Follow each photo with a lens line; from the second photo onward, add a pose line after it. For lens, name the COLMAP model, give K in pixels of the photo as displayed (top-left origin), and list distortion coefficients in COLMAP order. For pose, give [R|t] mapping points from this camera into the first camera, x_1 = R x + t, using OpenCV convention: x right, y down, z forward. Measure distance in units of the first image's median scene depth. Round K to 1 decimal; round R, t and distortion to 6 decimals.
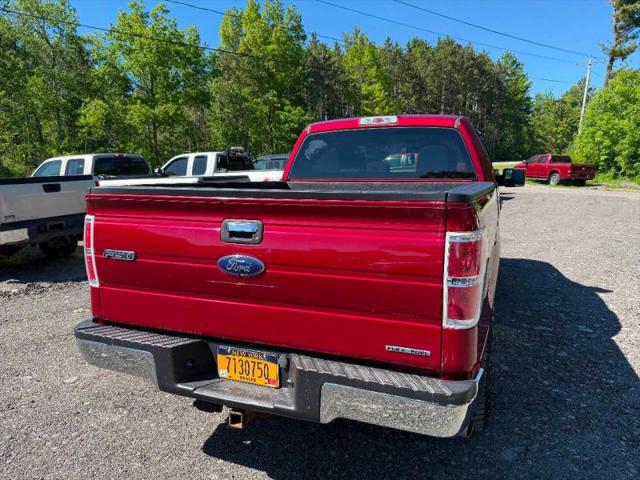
lens RADIAL K [[458.8, 0, 325.1], [0, 458.8, 244.0], [0, 0, 1]] dist [0.022181, -0.034107]
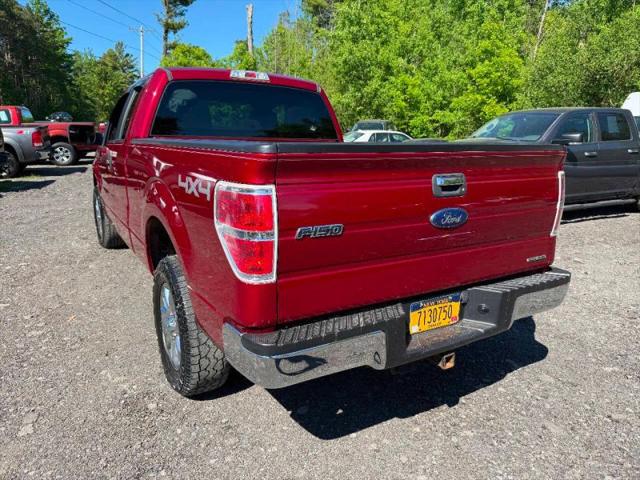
lens RADIAL K [[458.8, 0, 325.1], [0, 458.8, 244.0], [0, 0, 1]] dist [0.022181, -0.034107]
pose [[0.593163, -0.167708, 0.787421, -0.095992], [0.107602, 0.985802, 0.128904, -0.004909], [-0.797859, 0.008267, 0.602787, 0.047450]]
